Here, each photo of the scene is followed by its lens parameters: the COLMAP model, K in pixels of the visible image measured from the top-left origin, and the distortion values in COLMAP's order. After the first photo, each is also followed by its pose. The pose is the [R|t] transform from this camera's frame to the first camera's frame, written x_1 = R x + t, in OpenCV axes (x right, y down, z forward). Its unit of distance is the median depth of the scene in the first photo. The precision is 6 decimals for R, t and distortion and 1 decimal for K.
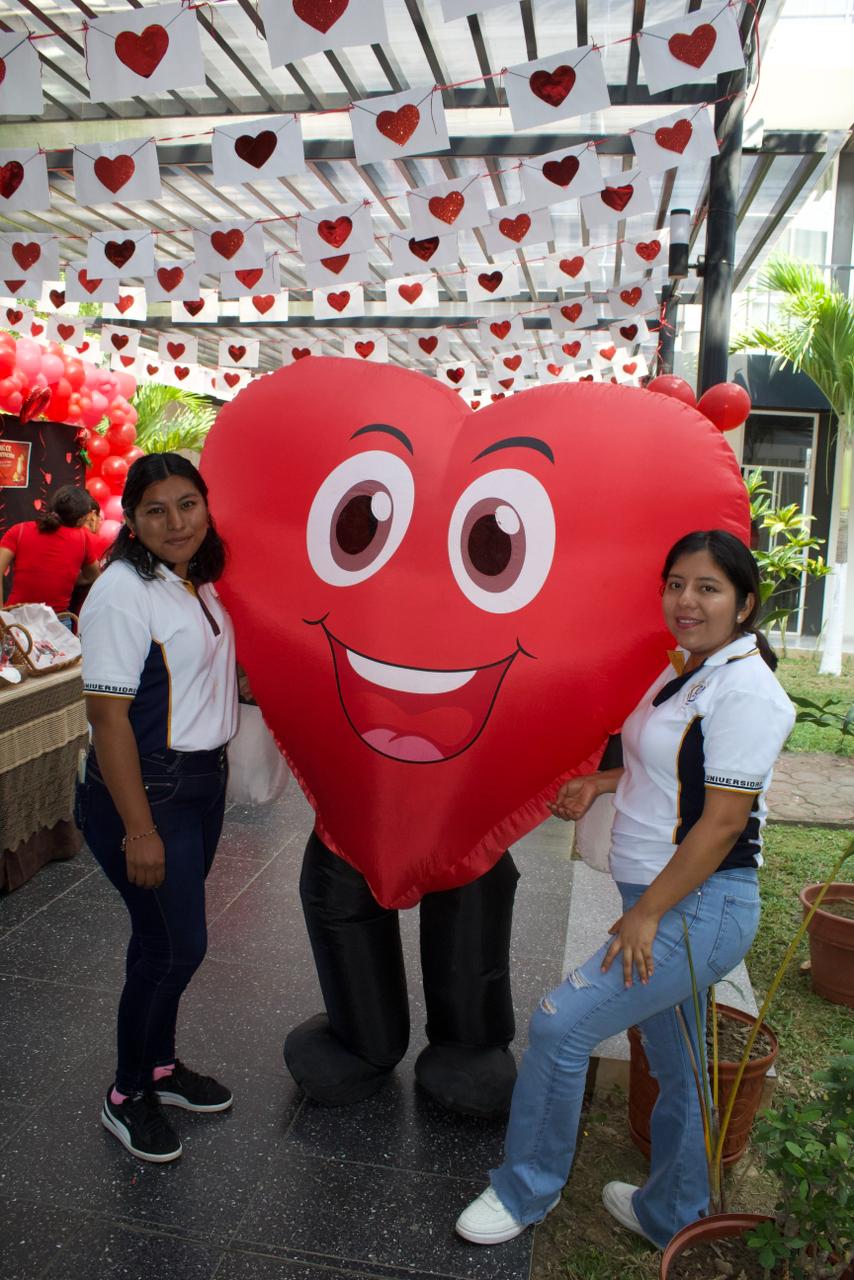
lens RADIAL K [[1058.5, 0, 427.0], [0, 1058.5, 640.0], [0, 0, 1]] dist [-0.169022, 0.142864]
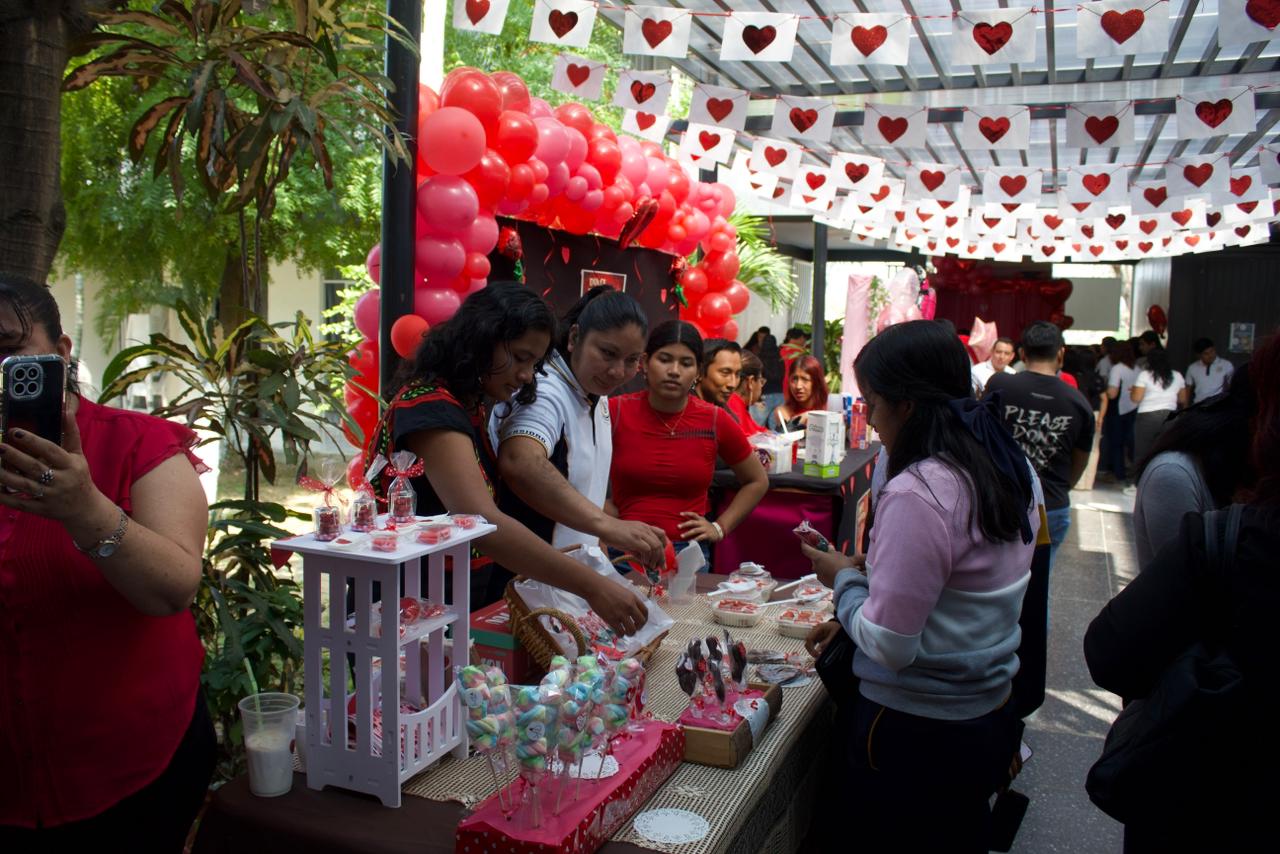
lens RADIAL K [[1066.8, 0, 640.0], [0, 1066.8, 427.0], [0, 0, 1]] dist [-0.166526, 0.146559]
pose [[0.974561, -0.001479, -0.224117, -0.204652], [-0.010569, 0.998562, -0.052548, -0.041545], [0.223872, 0.053580, 0.973145, 0.261434]]
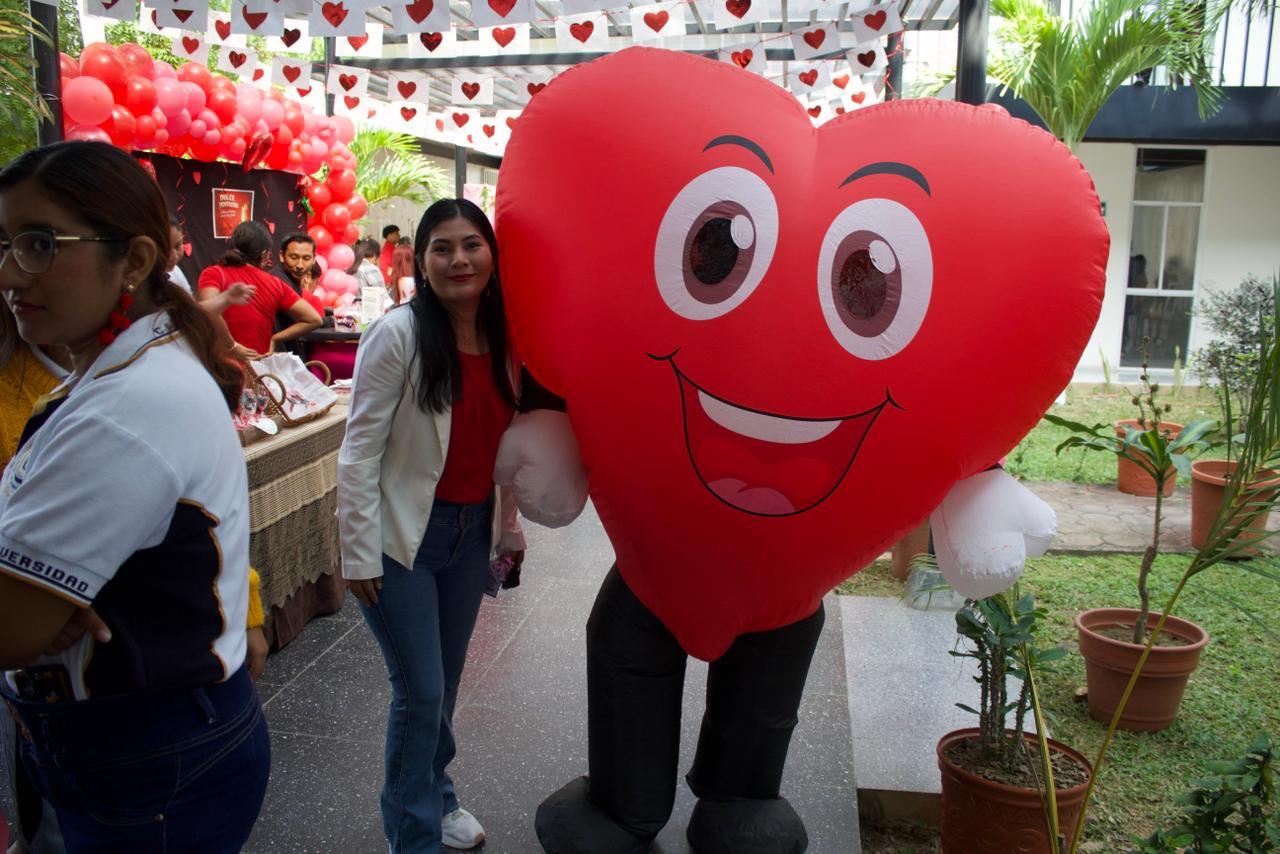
lens RADIAL K [[1057.7, 0, 634.2], [0, 1057.7, 423.7], [0, 0, 1]] dist [-0.164186, 0.140145]
pose [[0.999392, -0.033729, 0.008799, -0.040689], [0.033384, 0.998766, 0.036779, 0.004303], [-0.010029, -0.036463, 0.999285, 0.013964]]
